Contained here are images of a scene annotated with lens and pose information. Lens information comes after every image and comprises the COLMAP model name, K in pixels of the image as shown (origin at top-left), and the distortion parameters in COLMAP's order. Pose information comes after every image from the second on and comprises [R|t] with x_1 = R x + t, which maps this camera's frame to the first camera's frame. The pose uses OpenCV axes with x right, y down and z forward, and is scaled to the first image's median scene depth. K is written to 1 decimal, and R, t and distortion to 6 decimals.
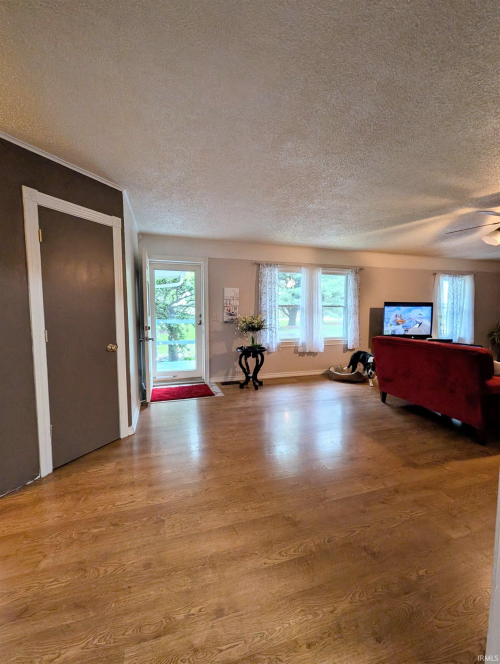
lens RADIAL K [[273.7, 0, 249.9], [0, 273.7, 332.3], [0, 0, 1]] dist [-0.001470, -0.000283]
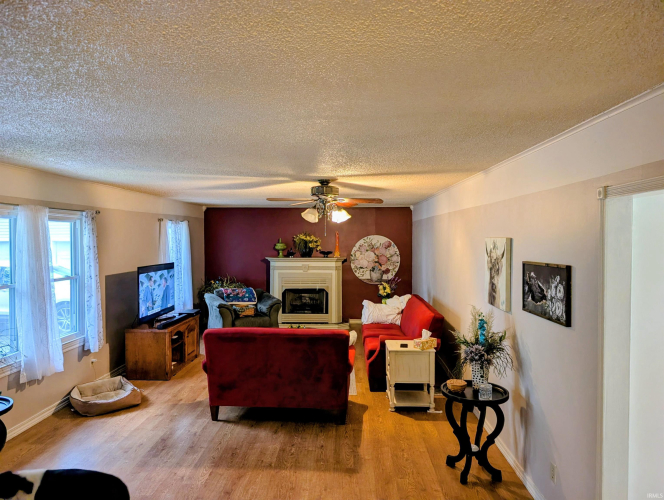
lens RADIAL K [[472.3, 0, 331.2], [0, 472.3, 251.0], [0, 0, 1]] dist [0.000615, 0.000278]
pose [[0.340560, -0.022048, 0.939964, -0.558912], [0.070608, 0.997502, -0.002185, -0.161308], [-0.937568, 0.067113, 0.341266, 0.275136]]
